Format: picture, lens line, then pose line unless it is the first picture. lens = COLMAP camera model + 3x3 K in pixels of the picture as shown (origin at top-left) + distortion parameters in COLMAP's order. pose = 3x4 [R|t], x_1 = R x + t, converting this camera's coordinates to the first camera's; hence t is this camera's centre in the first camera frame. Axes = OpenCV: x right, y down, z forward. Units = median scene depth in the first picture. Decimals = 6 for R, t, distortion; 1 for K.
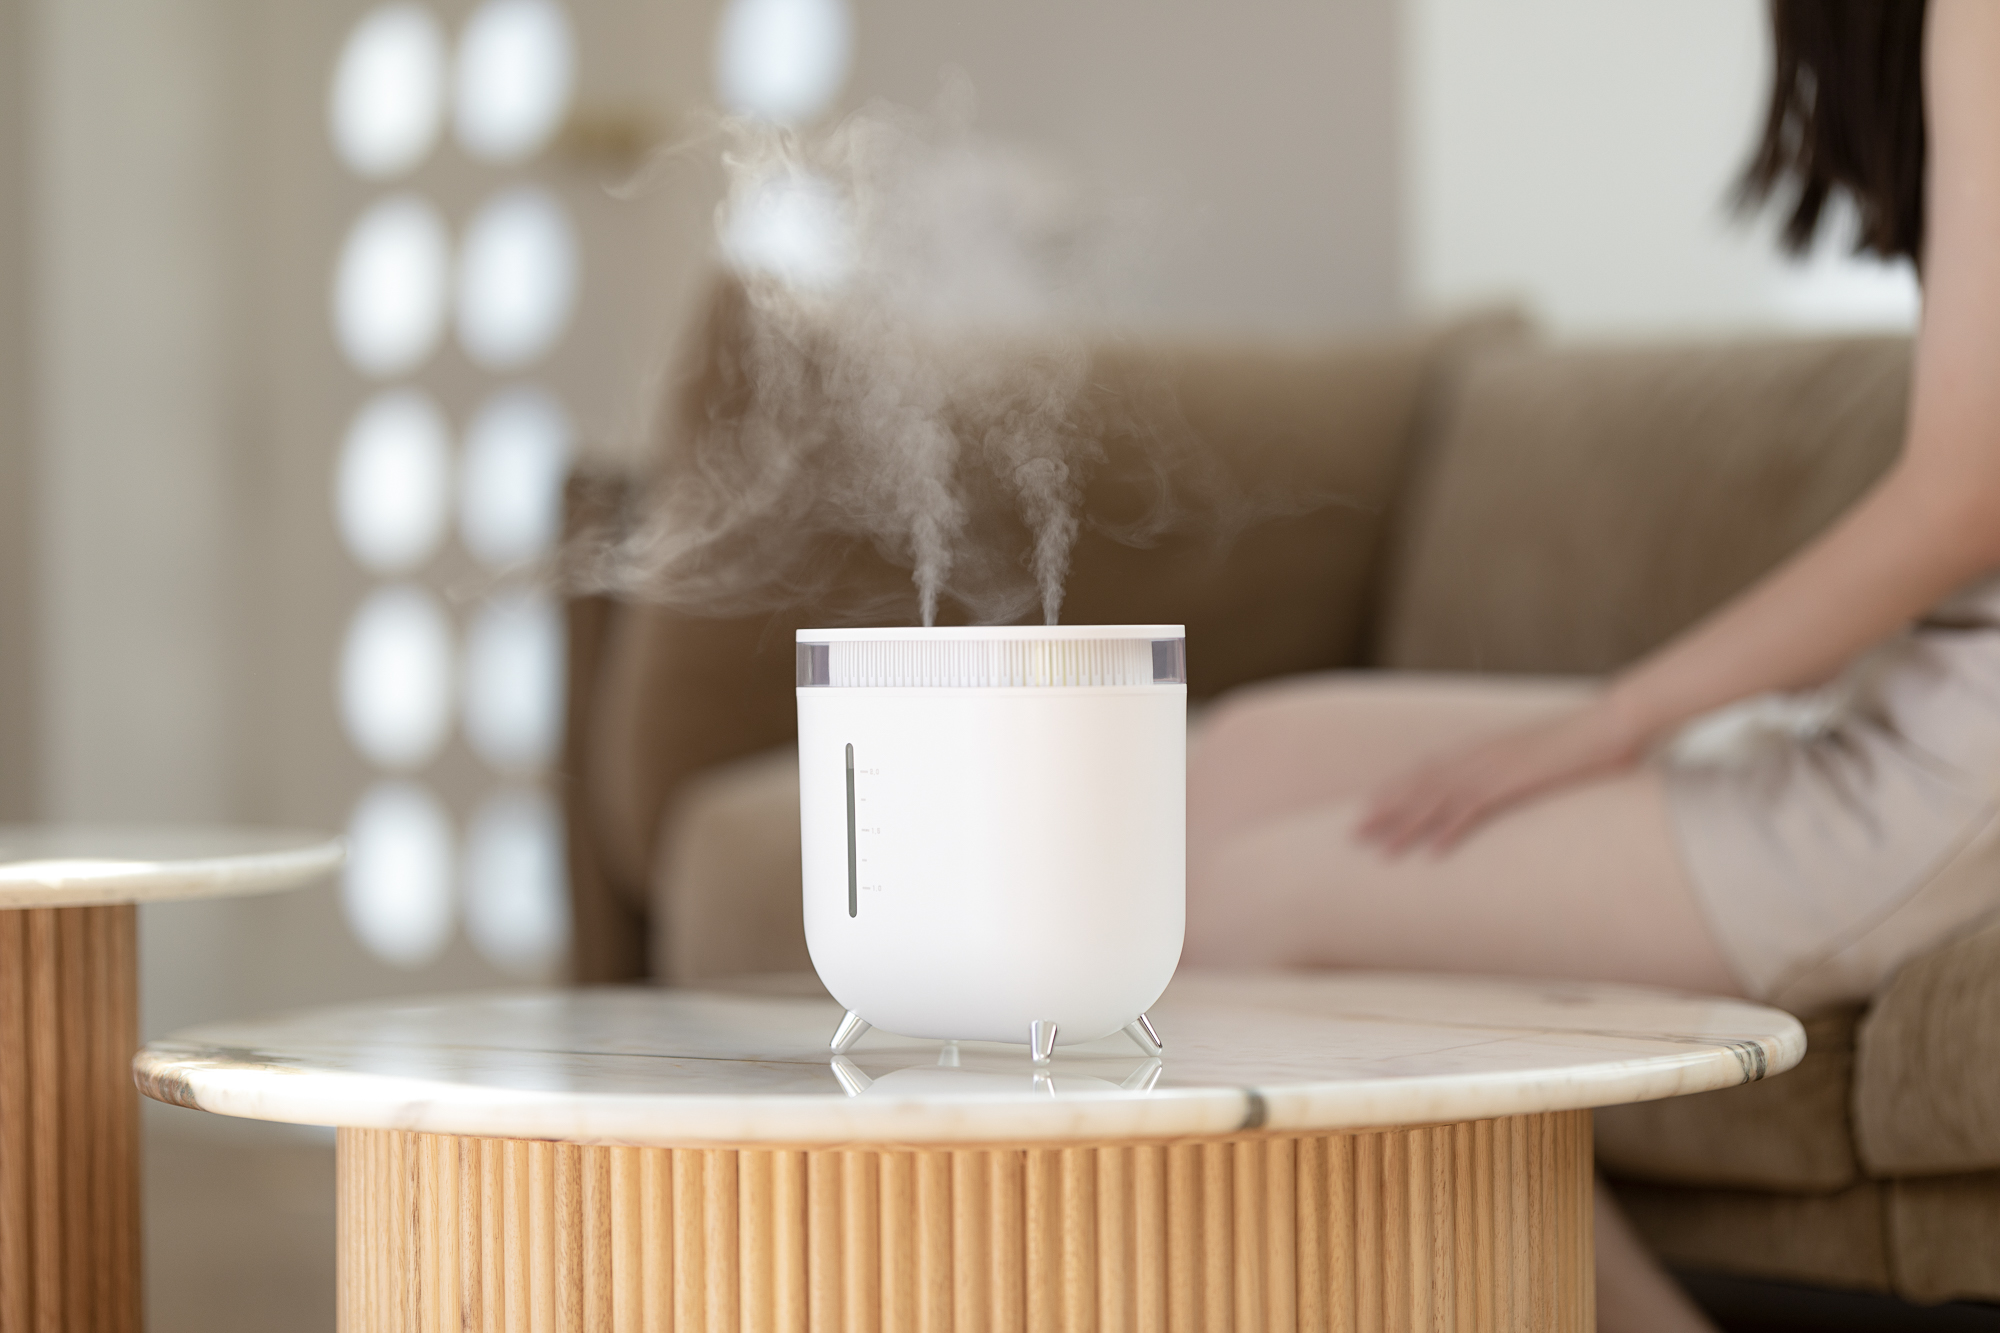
lens RADIAL K [[6025.9, 0, 1001.2], [0, 6025.9, 666.9], [0, 0, 1]] dist [-0.154781, 0.000000]
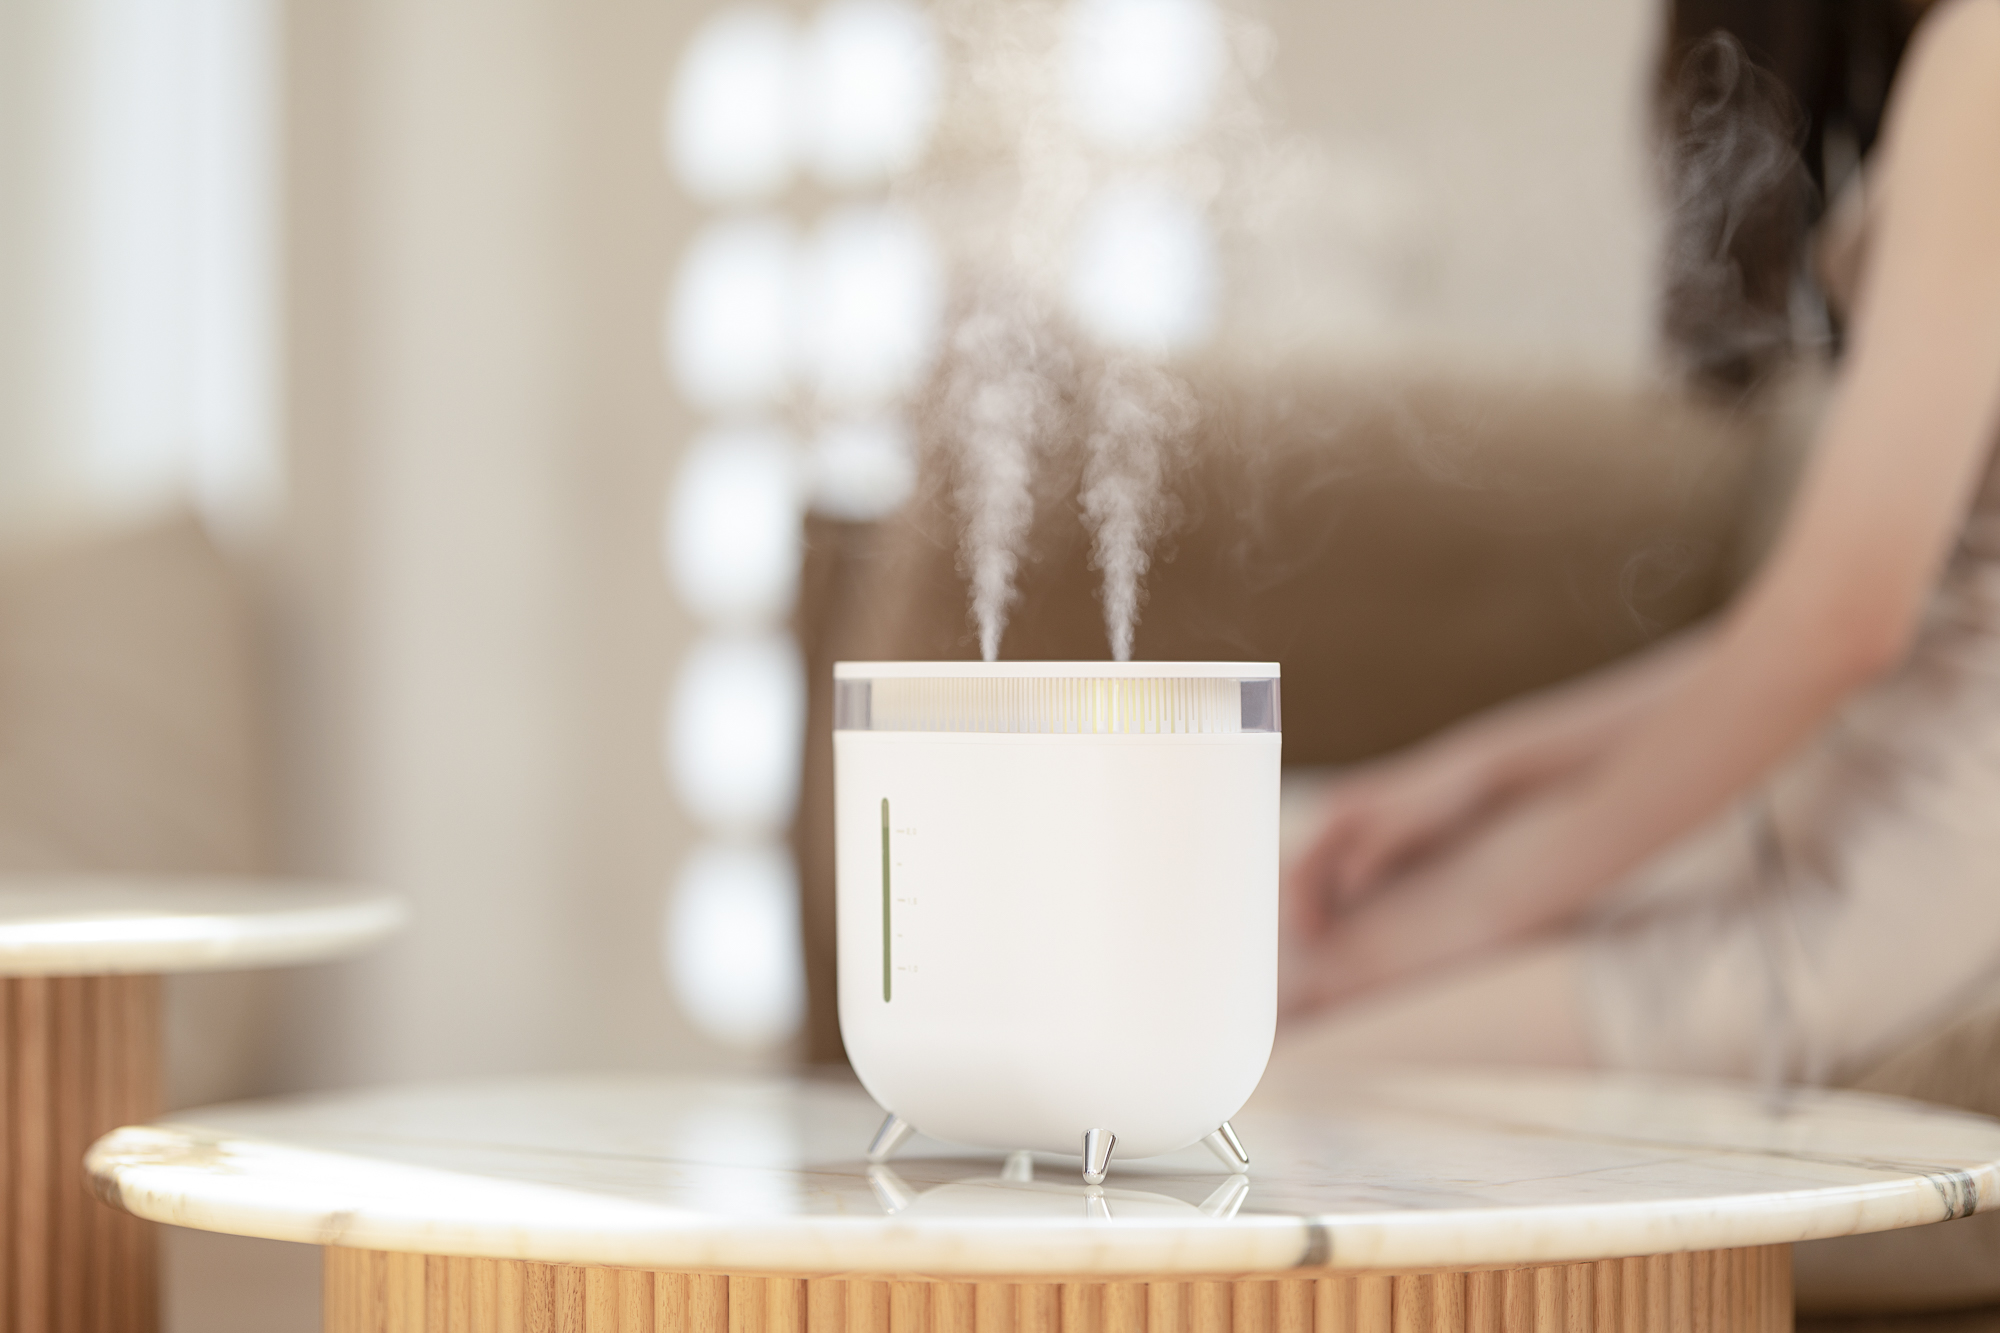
lens RADIAL K [[6025.9, 0, 998.8], [0, 6025.9, 666.3], [0, 0, 1]] dist [-0.154781, 0.000000]
pose [[0.994363, 0.011527, -0.105404, 0.080067], [-0.012809, 0.999852, -0.011497, 0.003731], [0.105256, 0.012783, 0.994363, 0.157976]]
